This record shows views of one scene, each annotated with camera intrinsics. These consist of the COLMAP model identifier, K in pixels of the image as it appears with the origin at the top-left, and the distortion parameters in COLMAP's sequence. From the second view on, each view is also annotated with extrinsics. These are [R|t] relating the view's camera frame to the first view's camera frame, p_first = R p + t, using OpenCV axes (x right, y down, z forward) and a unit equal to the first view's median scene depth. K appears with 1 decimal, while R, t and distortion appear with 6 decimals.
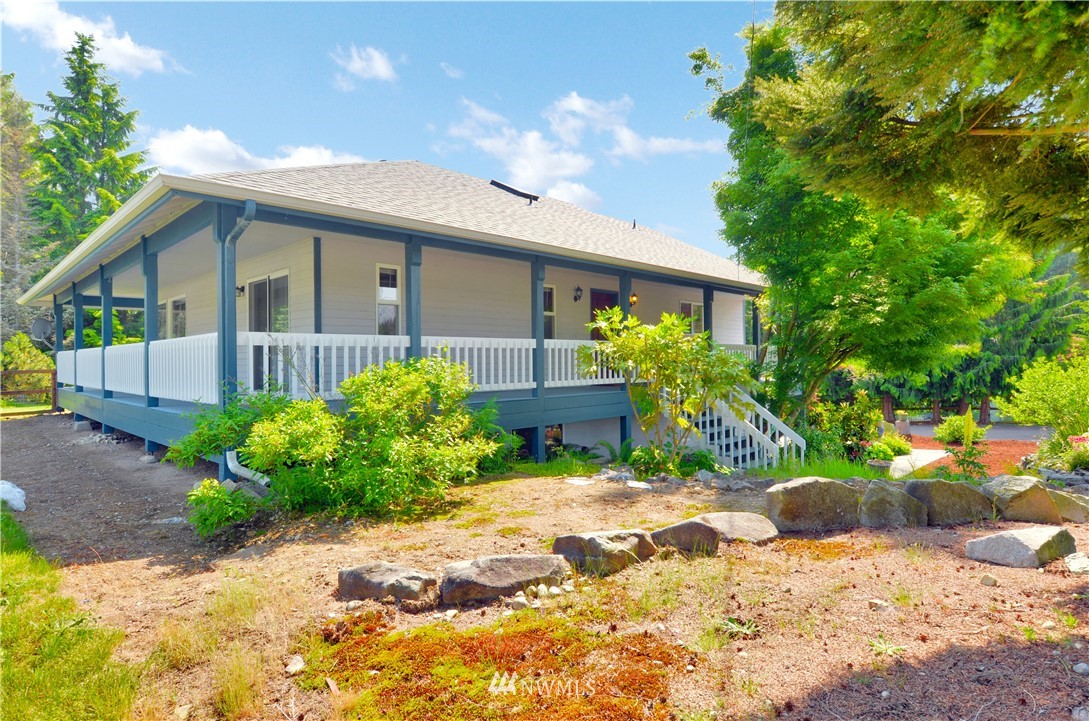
lens RADIAL K [[598.8, 0, 545.0], [0, 598.8, 358.2], [0, 0, 1]] dist [-0.003566, -0.000595]
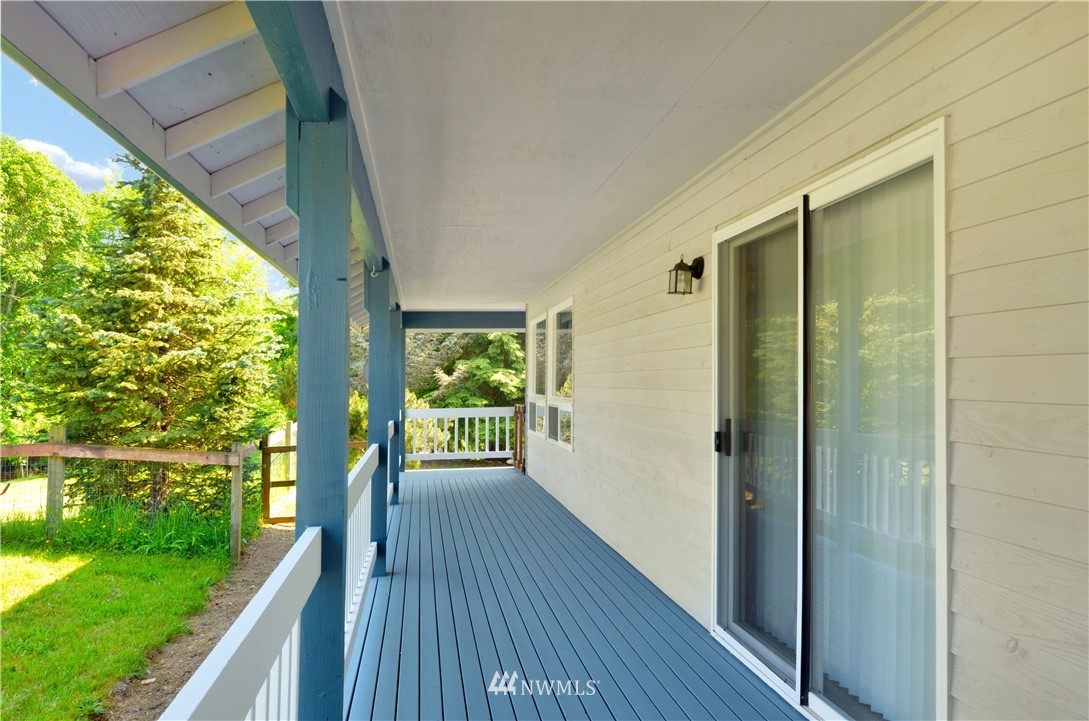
lens RADIAL K [[780.7, 0, 544.8], [0, 780.7, 362.6], [0, 0, 1]] dist [-0.000288, -0.000080]
pose [[0.807470, -0.002804, -0.589902, -0.283226], [-0.008793, 0.999820, -0.016789, -0.050631], [0.589843, 0.018744, 0.807300, 0.537803]]
